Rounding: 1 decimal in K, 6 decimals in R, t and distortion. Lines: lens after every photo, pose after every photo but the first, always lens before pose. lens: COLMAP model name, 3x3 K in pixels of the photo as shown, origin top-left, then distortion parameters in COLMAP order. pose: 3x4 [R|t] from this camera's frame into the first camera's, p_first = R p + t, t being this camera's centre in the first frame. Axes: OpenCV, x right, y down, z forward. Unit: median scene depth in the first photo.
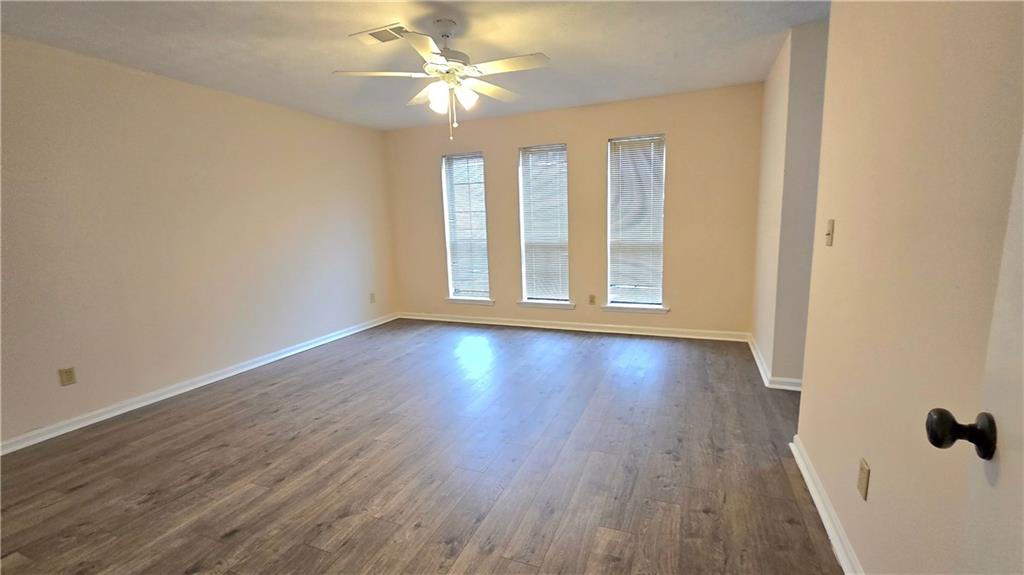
lens RADIAL K [[421.2, 0, 520.9], [0, 421.2, 284.3], [0, 0, 1]] dist [-0.000607, -0.000698]
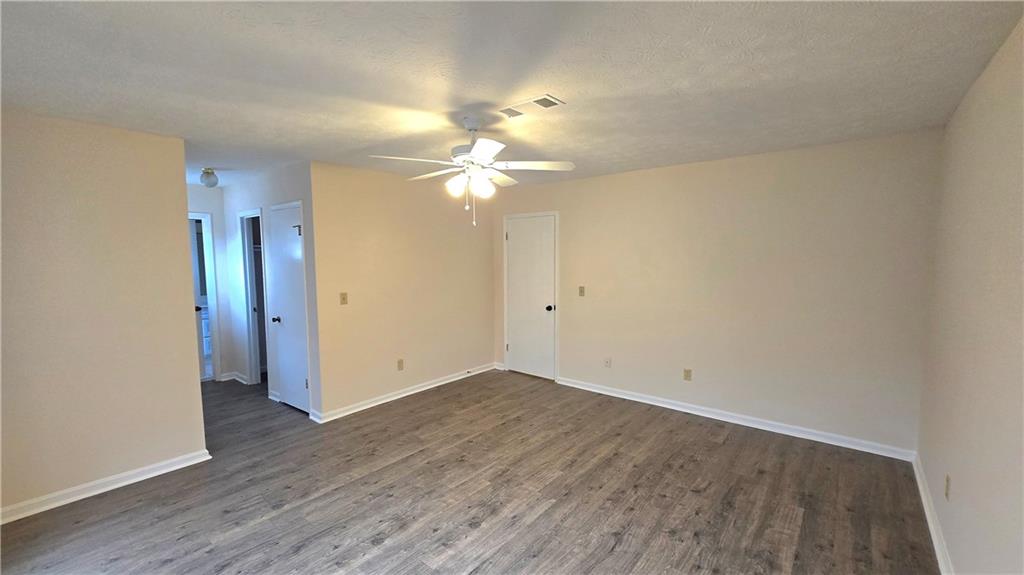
lens RADIAL K [[421.2, 0, 520.2], [0, 421.2, 289.1], [0, 0, 1]] dist [-0.000607, -0.000698]
pose [[-0.956716, 0.014540, 0.290660, -0.650058], [0.077998, 0.975023, 0.207959, -0.449901], [-0.280376, 0.221629, -0.933954, 2.257536]]
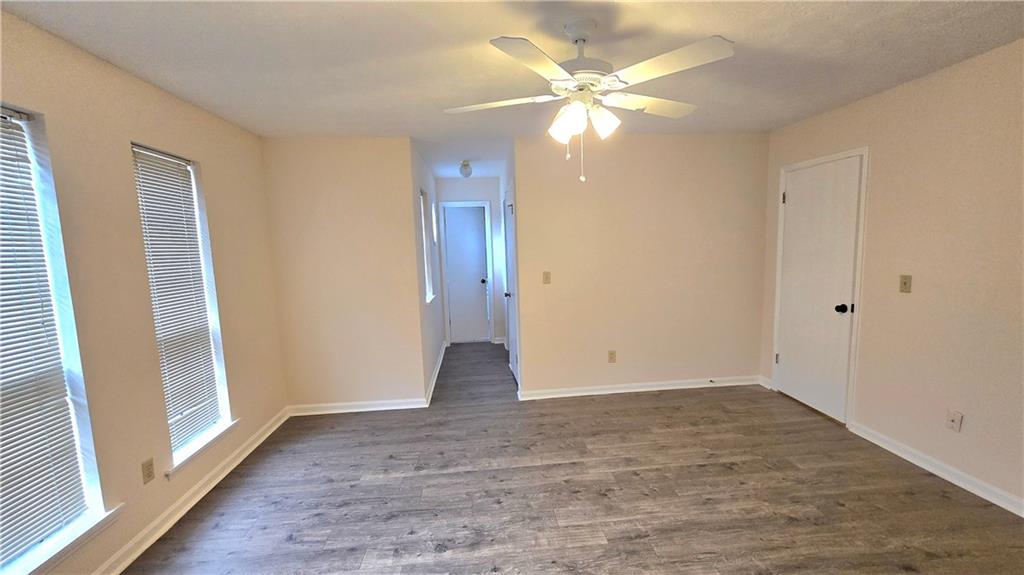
lens RADIAL K [[421.2, 0, 518.6], [0, 421.2, 292.6], [0, 0, 1]] dist [-0.000607, -0.000698]
pose [[-0.464363, -0.058757, 0.883694, -0.873030], [0.173719, 0.972371, 0.155939, -0.326240], [-0.868440, 0.225927, -0.441326, 1.671926]]
